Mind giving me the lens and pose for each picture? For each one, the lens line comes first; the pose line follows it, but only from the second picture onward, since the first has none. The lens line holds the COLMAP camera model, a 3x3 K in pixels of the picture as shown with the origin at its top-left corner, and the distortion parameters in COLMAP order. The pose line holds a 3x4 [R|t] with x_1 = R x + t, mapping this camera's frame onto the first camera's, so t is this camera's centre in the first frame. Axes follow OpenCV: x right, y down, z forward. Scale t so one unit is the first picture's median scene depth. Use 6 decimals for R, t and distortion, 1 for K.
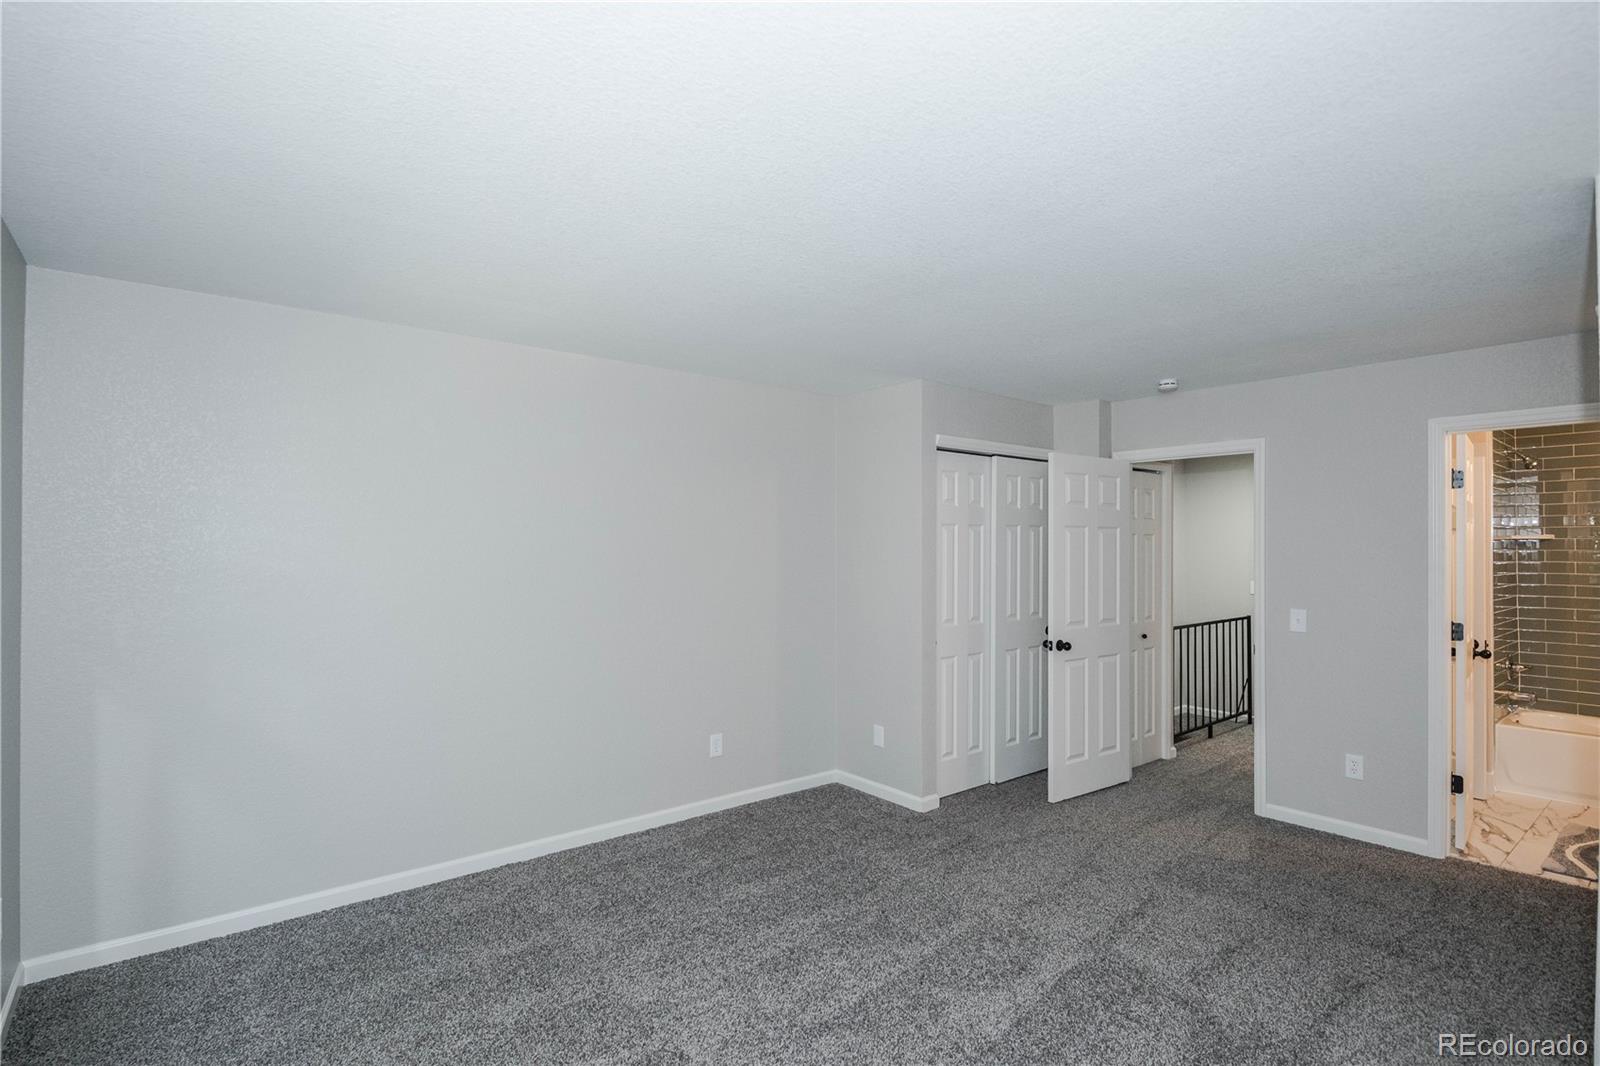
lens RADIAL K [[828.3, 0, 800.0], [0, 828.3, 533.0], [0, 0, 1]] dist [0.000056, -0.003278]
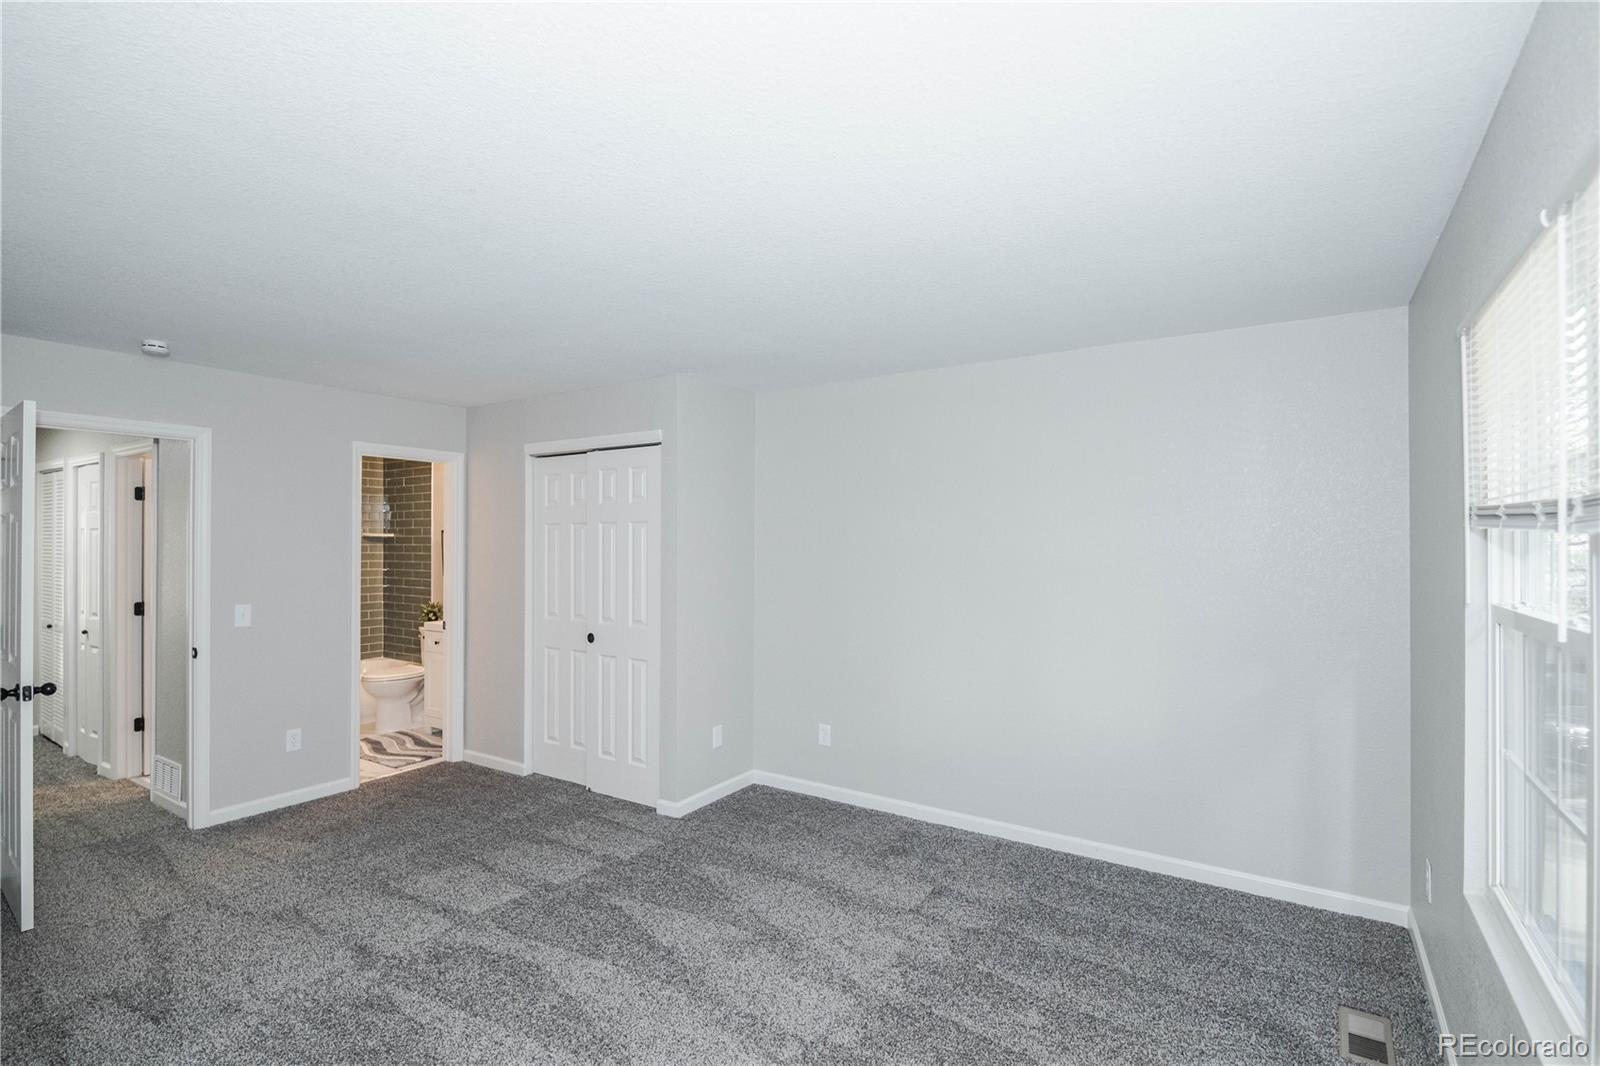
lens RADIAL K [[763.3, 0, 797.3], [0, 763.3, 540.2], [0, 0, 1]] dist [0.002133, -0.009661]
pose [[-0.302649, 0.001823, 0.953100, -0.487382], [-0.007287, 0.999965, -0.004227, 0.012660], [-0.953074, -0.008225, -0.302625, 0.638464]]
